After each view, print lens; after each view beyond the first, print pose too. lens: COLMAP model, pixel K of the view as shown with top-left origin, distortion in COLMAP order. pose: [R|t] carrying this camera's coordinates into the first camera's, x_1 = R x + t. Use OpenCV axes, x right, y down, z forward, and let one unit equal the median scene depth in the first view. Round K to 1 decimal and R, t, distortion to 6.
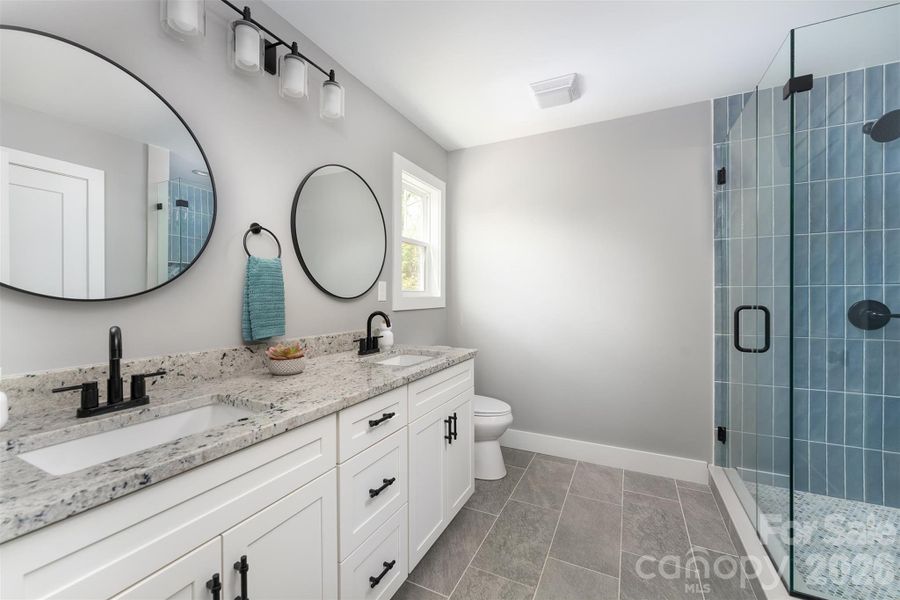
lens RADIAL K [[365.6, 0, 450.0], [0, 365.6, 300.0], [0, 0, 1]] dist [0.000886, 0.000103]
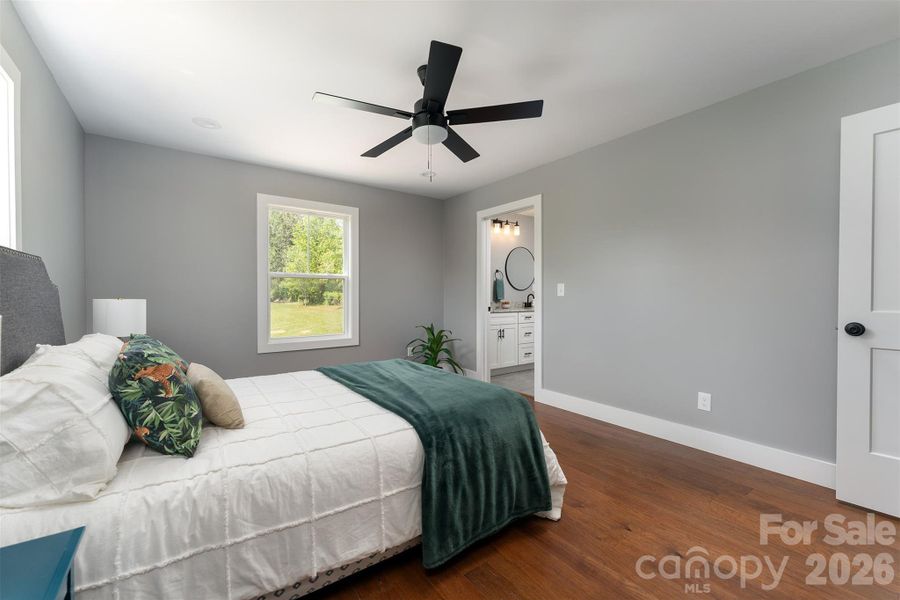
lens RADIAL K [[365.6, 0, 450.0], [0, 365.6, 300.0], [0, 0, 1]] dist [0.000886, 0.000103]
pose [[0.890184, 0.007392, -0.455542, 0.712599], [-0.000579, 0.999886, 0.015092, 0.047570], [0.455602, -0.013171, 0.890086, -2.425015]]
